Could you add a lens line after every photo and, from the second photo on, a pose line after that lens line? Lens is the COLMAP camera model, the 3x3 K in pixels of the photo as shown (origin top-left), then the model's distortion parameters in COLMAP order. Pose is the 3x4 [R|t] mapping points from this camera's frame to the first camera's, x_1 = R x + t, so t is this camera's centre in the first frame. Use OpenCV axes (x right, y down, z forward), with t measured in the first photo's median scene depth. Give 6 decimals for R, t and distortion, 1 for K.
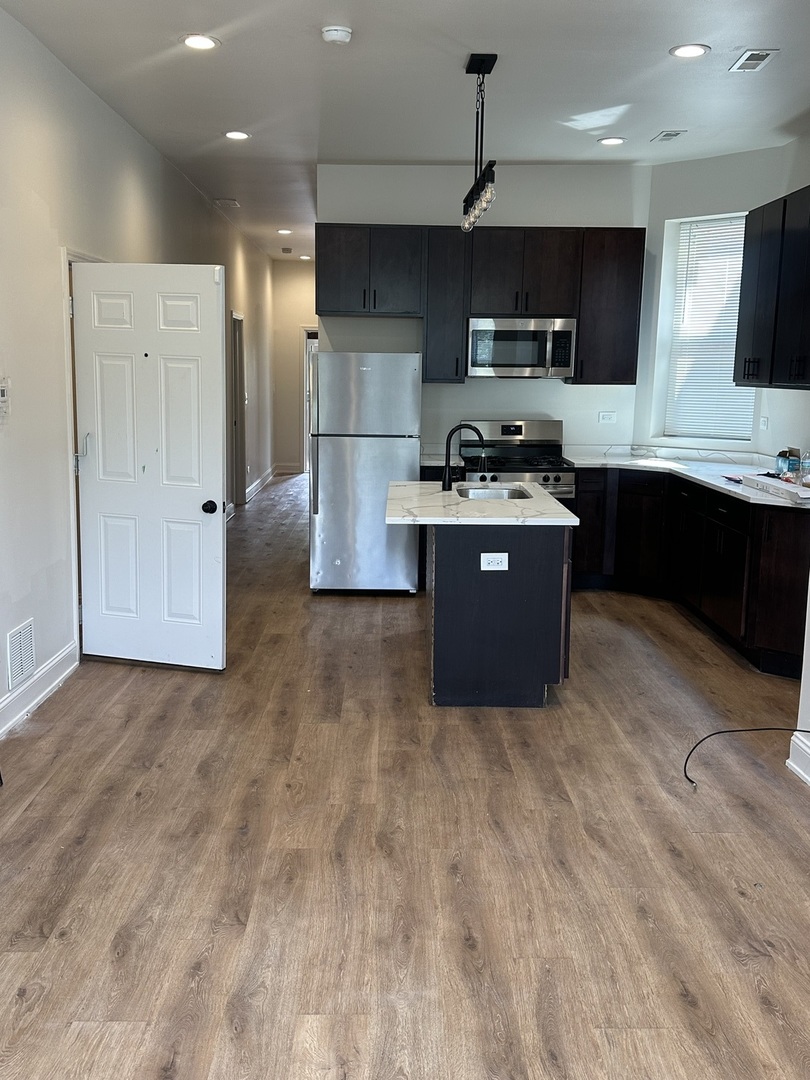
lens RADIAL K [[1022.5, 0, 400.1], [0, 1022.5, 543.1], [0, 0, 1]] dist [0.181604, -0.365886]
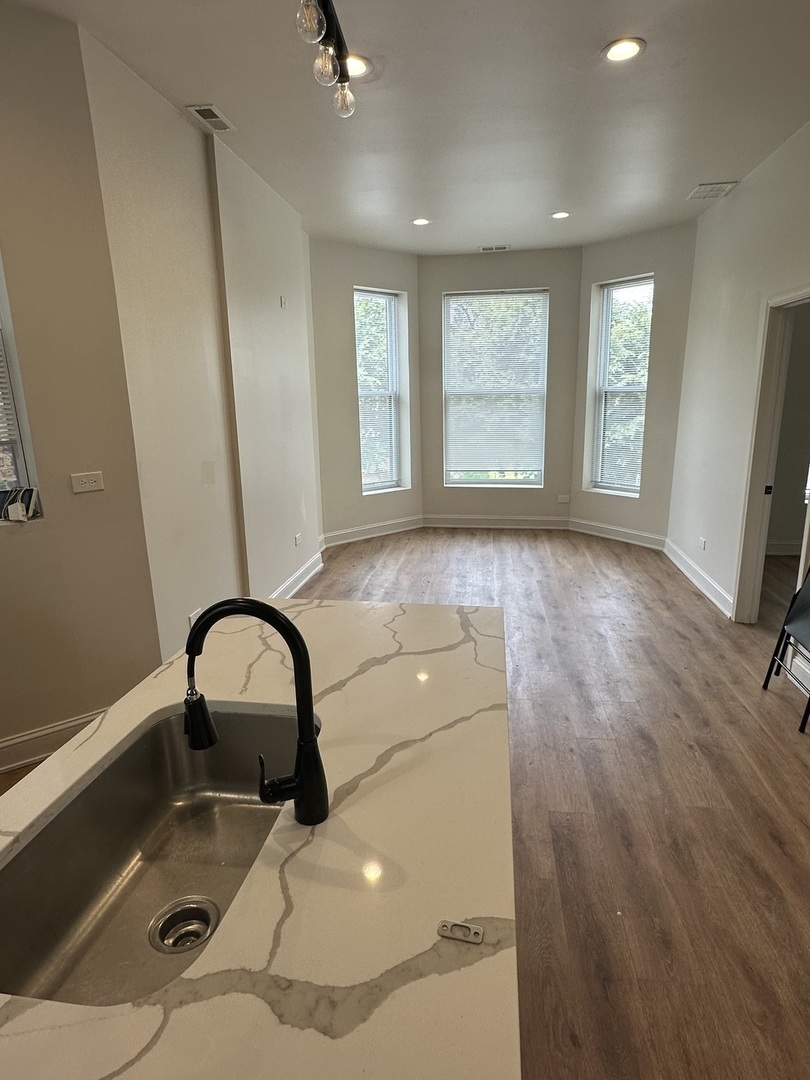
lens RADIAL K [[608.1, 0, 405.0], [0, 608.1, 540.0], [0, 0, 1]] dist [-0.004328, -0.001312]
pose [[-0.989890, -0.031103, 0.138385, -0.003424], [0.026173, 0.918850, 0.393739, -0.248971], [-0.139401, 0.393380, -0.908746, 1.447160]]
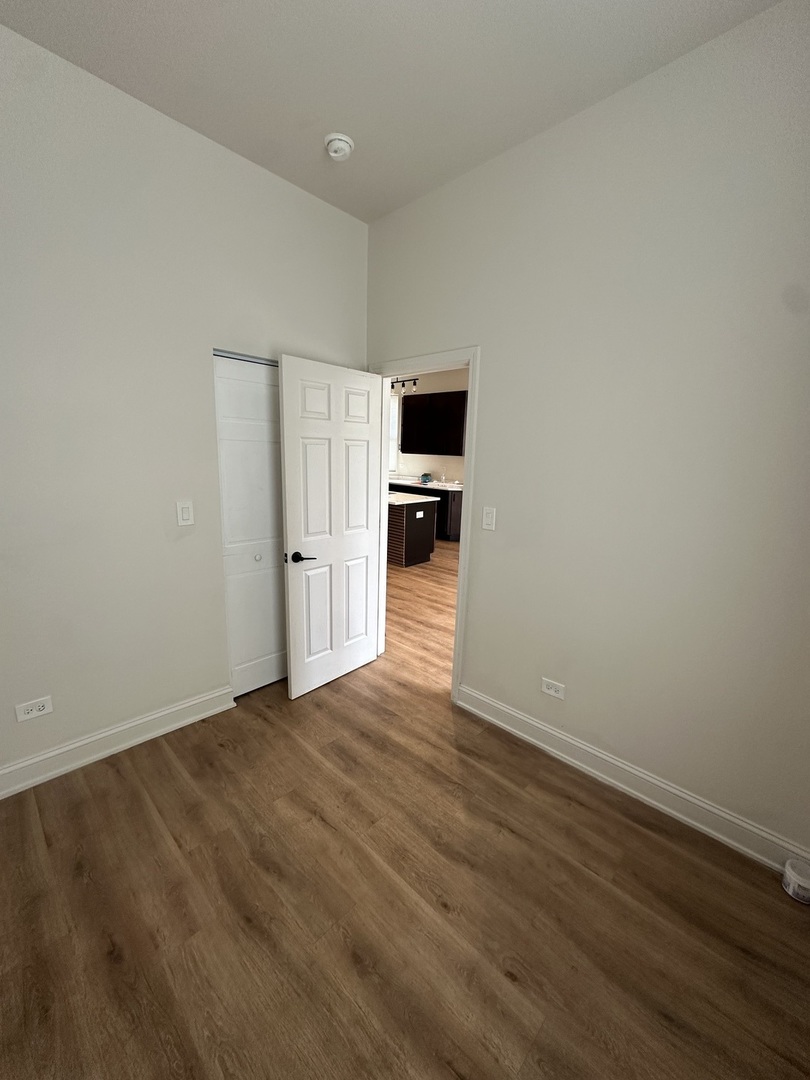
lens RADIAL K [[430.2, 0, 405.0], [0, 430.2, 540.0], [0, 0, 1]] dist [-0.001689, 0.000374]
pose [[0.698595, -0.146606, 0.700337, -0.870463], [0.104345, 0.989194, 0.102989, -0.045004], [-0.707868, 0.001129, 0.706344, 0.166002]]
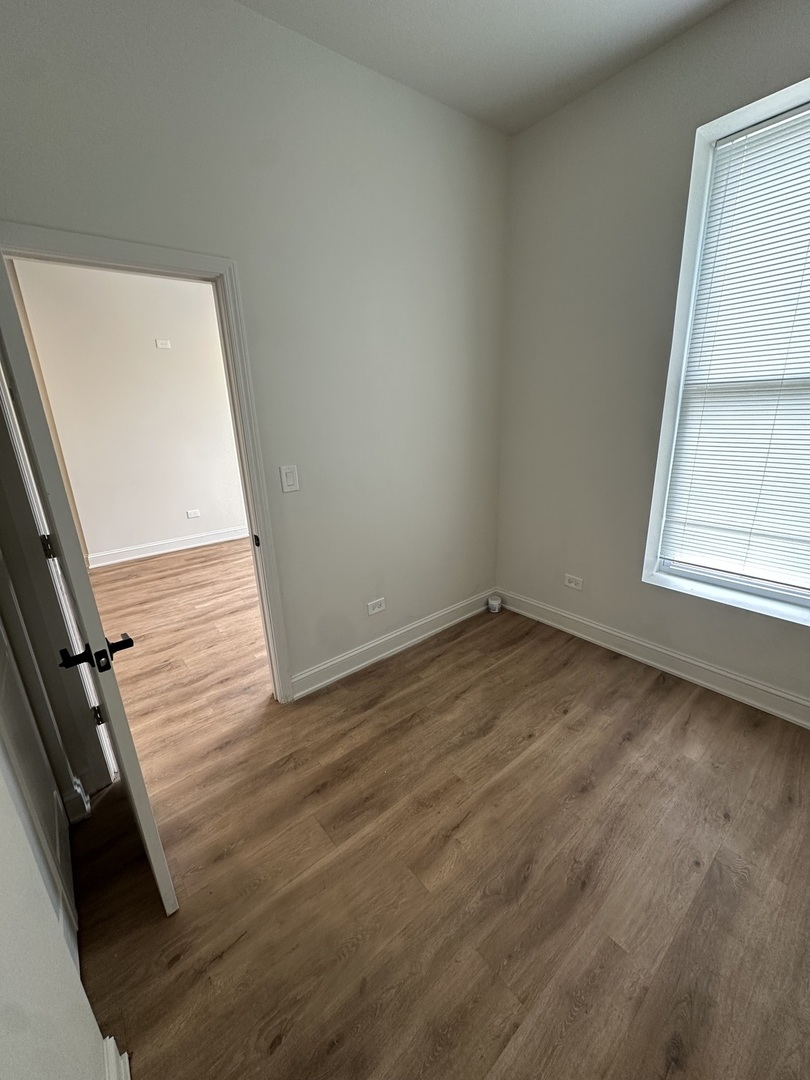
lens RADIAL K [[430.2, 0, 405.0], [0, 430.2, 540.0], [0, 0, 1]] dist [-0.001689, 0.000374]
pose [[-0.632848, -0.217719, 0.743036, -0.863537], [0.153673, 0.905243, 0.396132, -0.113093], [-0.758873, 0.364876, -0.539423, 0.661740]]
